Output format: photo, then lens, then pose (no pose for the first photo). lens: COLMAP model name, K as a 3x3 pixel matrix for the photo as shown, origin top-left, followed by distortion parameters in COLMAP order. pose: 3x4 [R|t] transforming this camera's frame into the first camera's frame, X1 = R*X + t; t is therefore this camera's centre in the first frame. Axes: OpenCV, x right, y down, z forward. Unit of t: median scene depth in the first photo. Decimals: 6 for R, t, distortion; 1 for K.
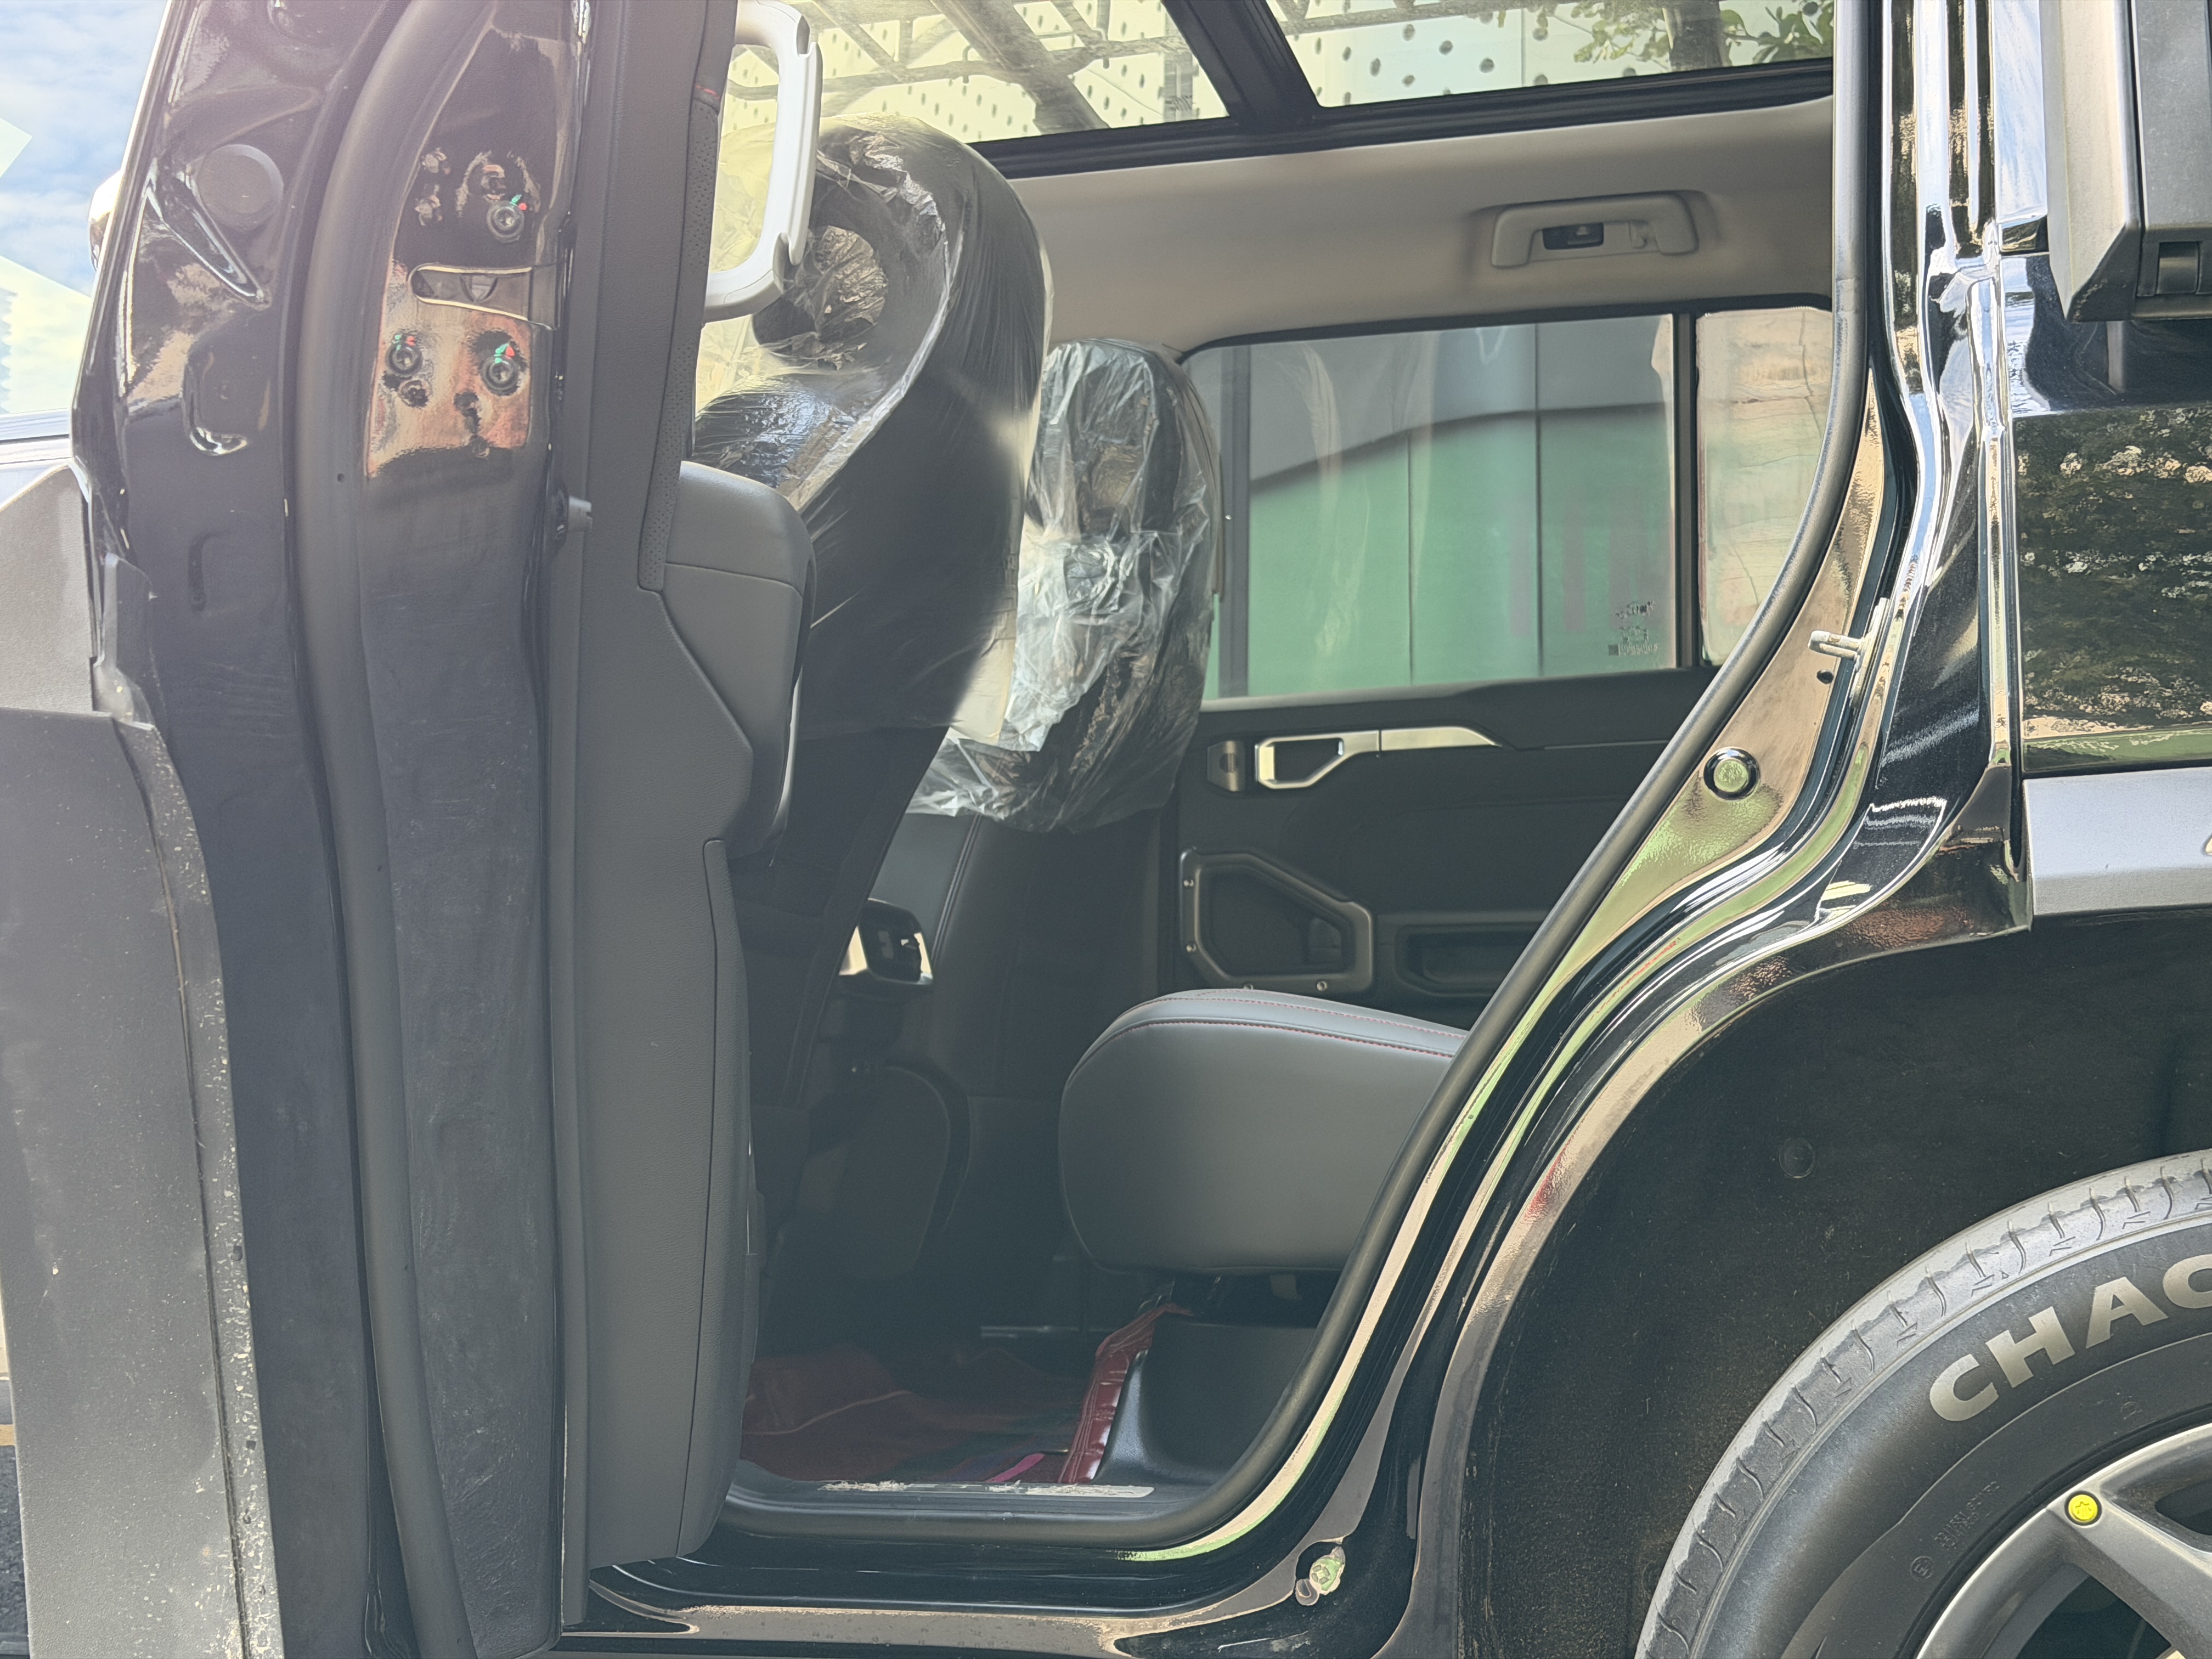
lens RADIAL K [[3236.2, 0, 1095.5], [0, 3236.2, 800.4], [0, 0, 1]] dist [0.209699, -0.522683]
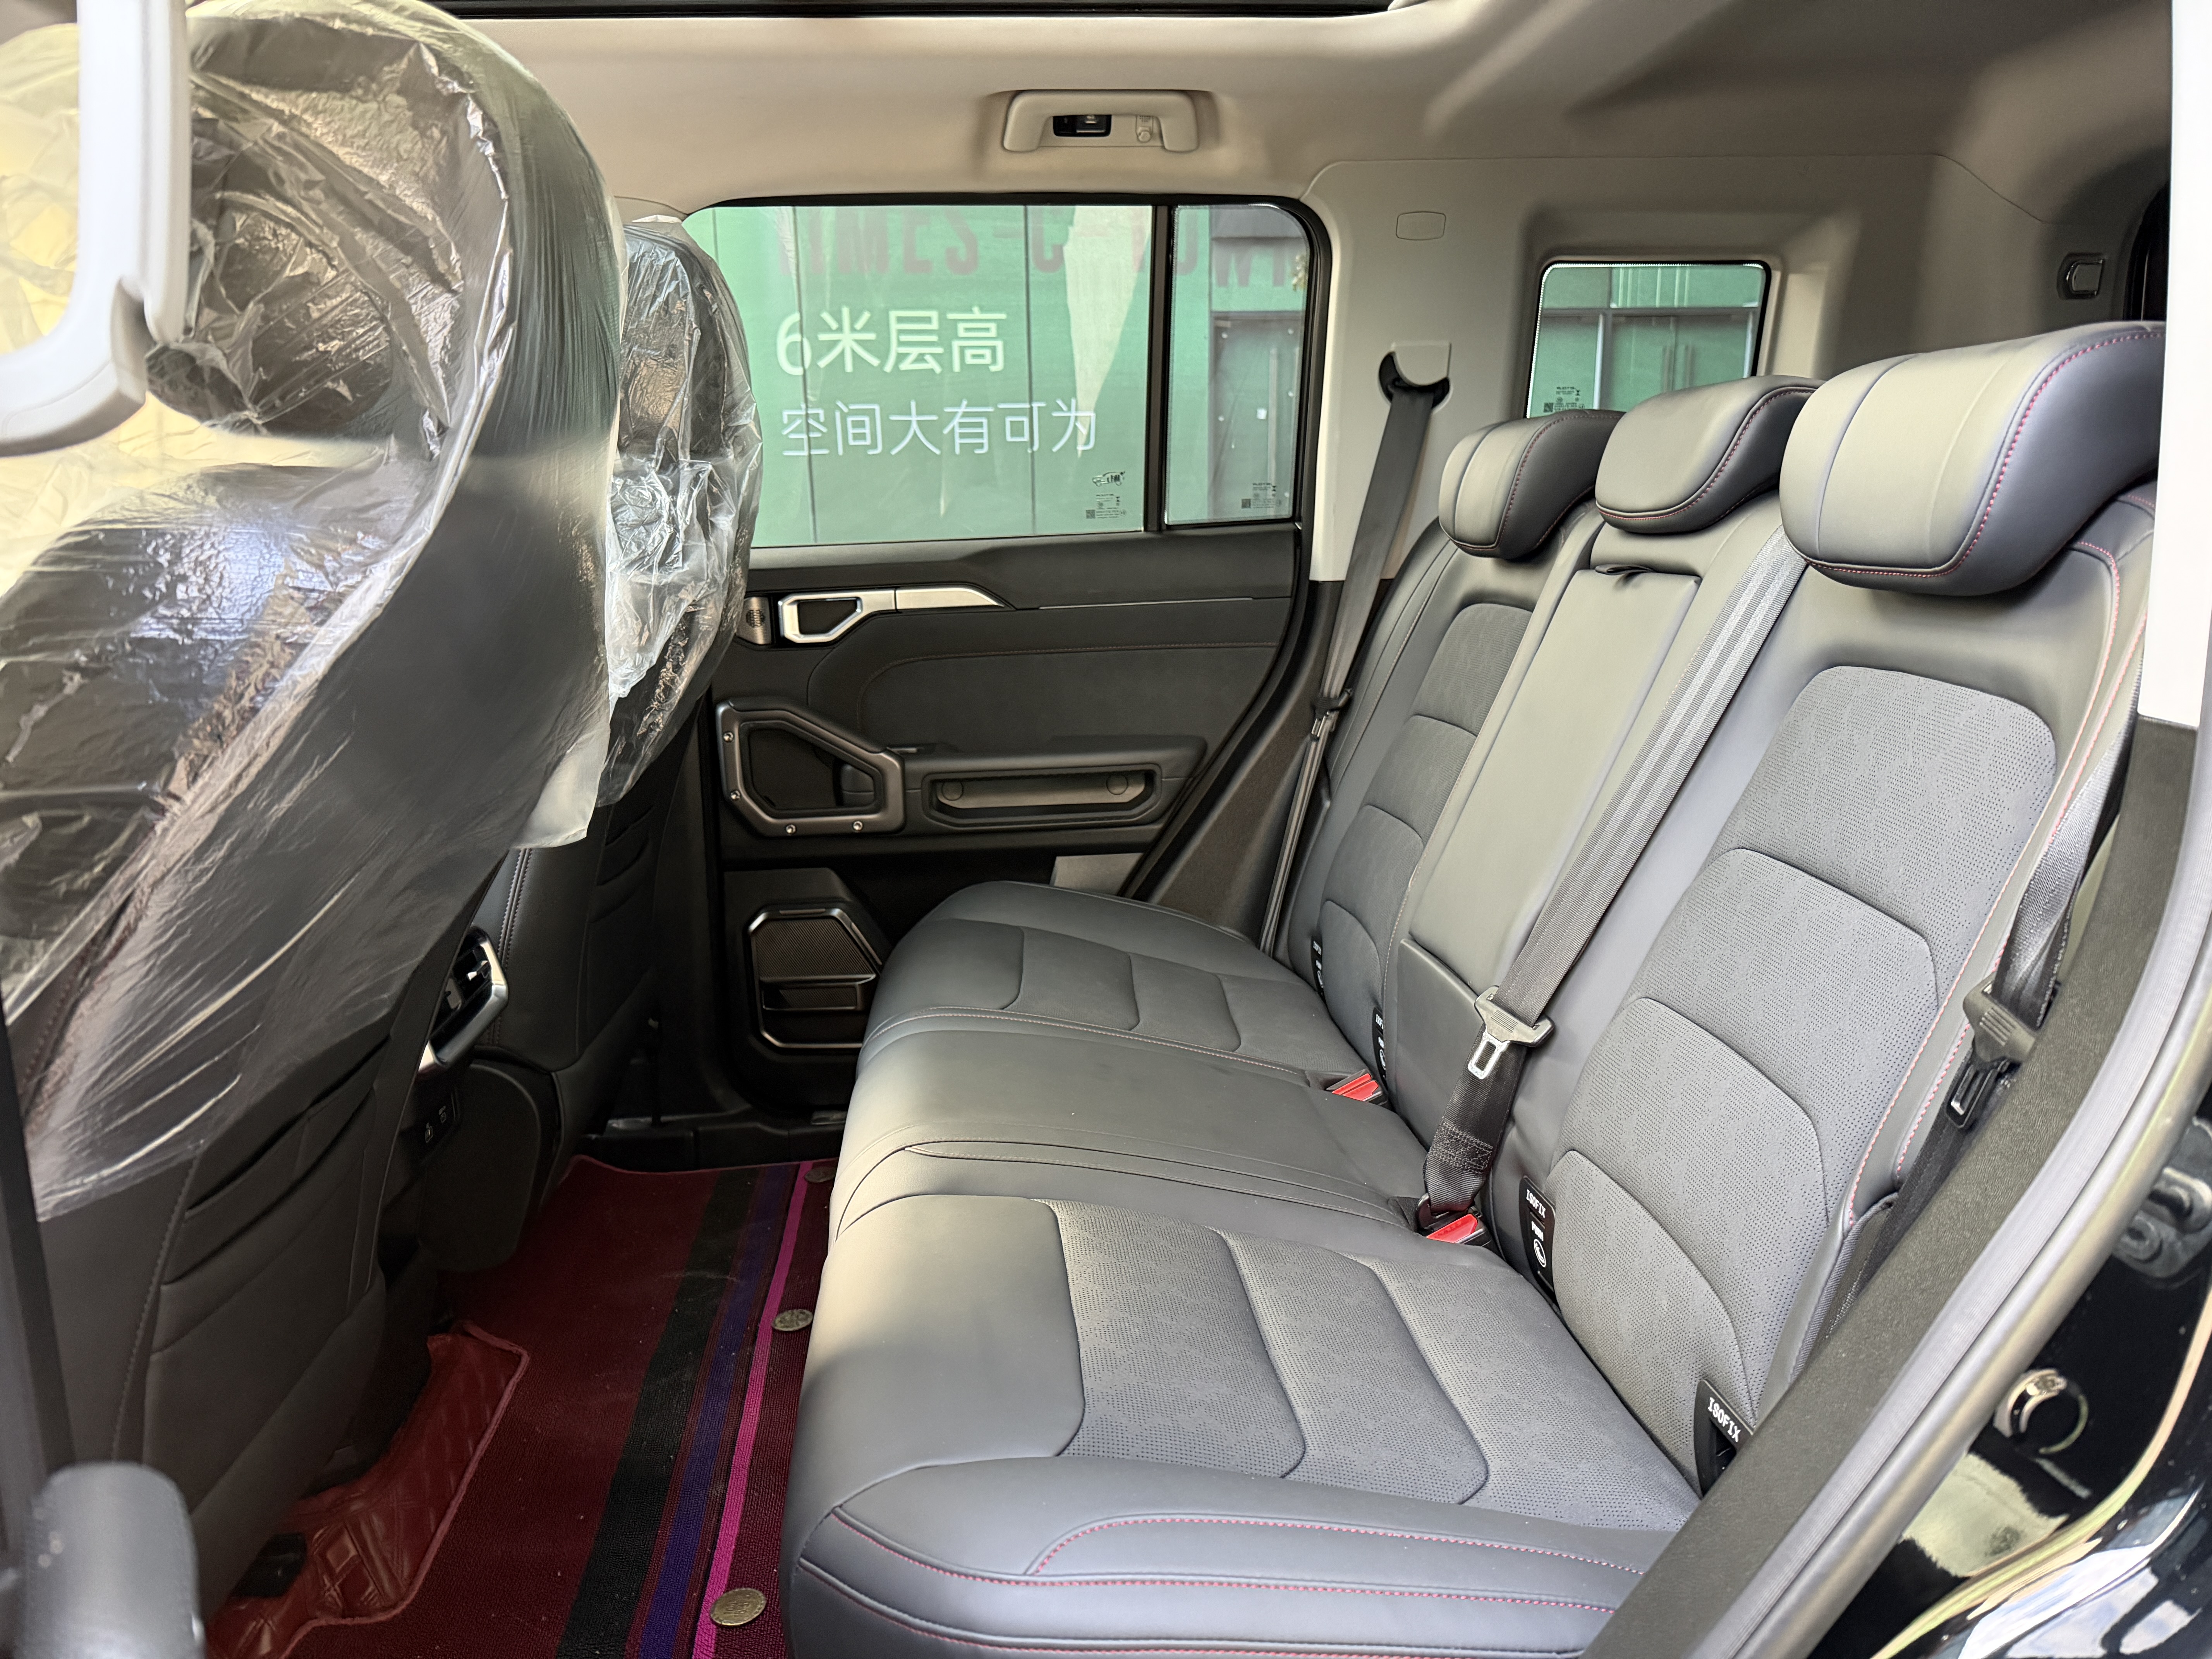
lens RADIAL K [[1553.7, 0, 1096.8], [0, 1553.7, 827.9], [0, 0, 1]] dist [0.055001, -0.077307]
pose [[0.941203, -0.087981, 0.326184, -0.032249], [-0.016673, 0.952222, 0.304951, -0.122423], [-0.337429, -0.292460, 0.894767, 0.535397]]
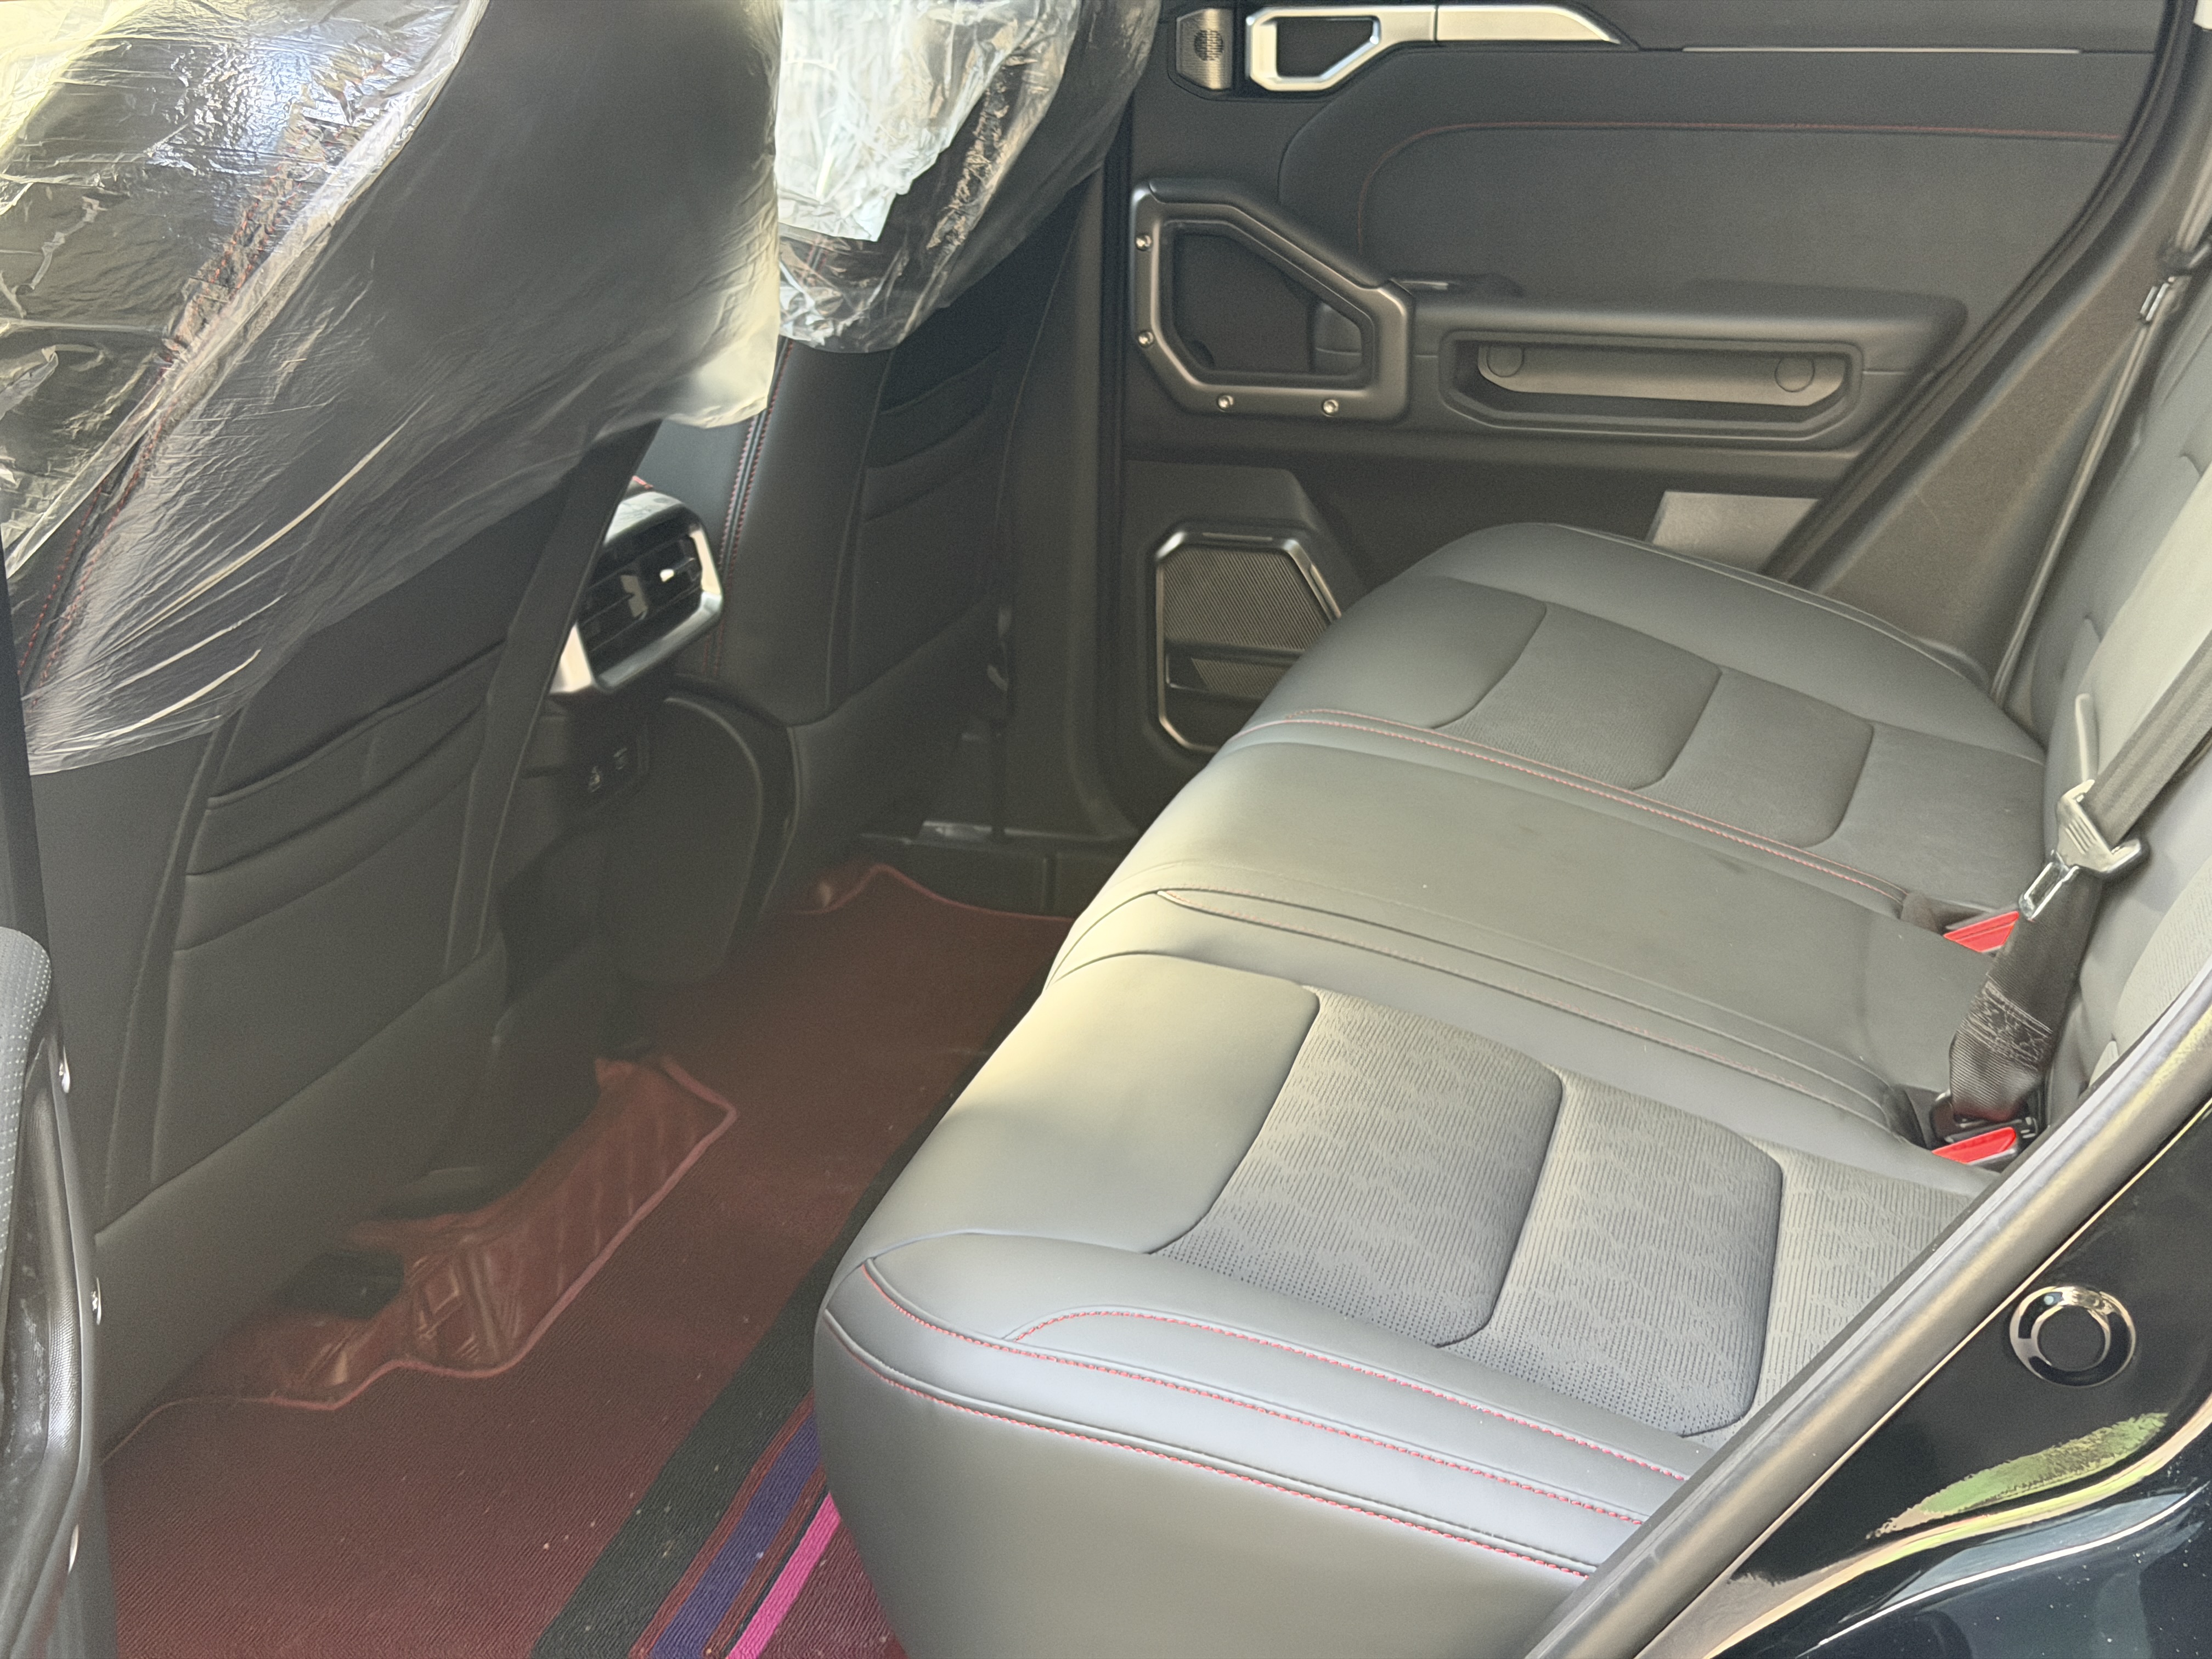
lens RADIAL K [[3109.1, 0, 1106.0], [0, 3109.1, 829.5], [0, 0, 1]] dist [0.199584, -0.390266]
pose [[0.999793, 0.008310, -0.018557, 0.038318], [0.000812, 0.895615, 0.444830, -0.177485], [0.020317, -0.444753, 0.895423, 0.397247]]
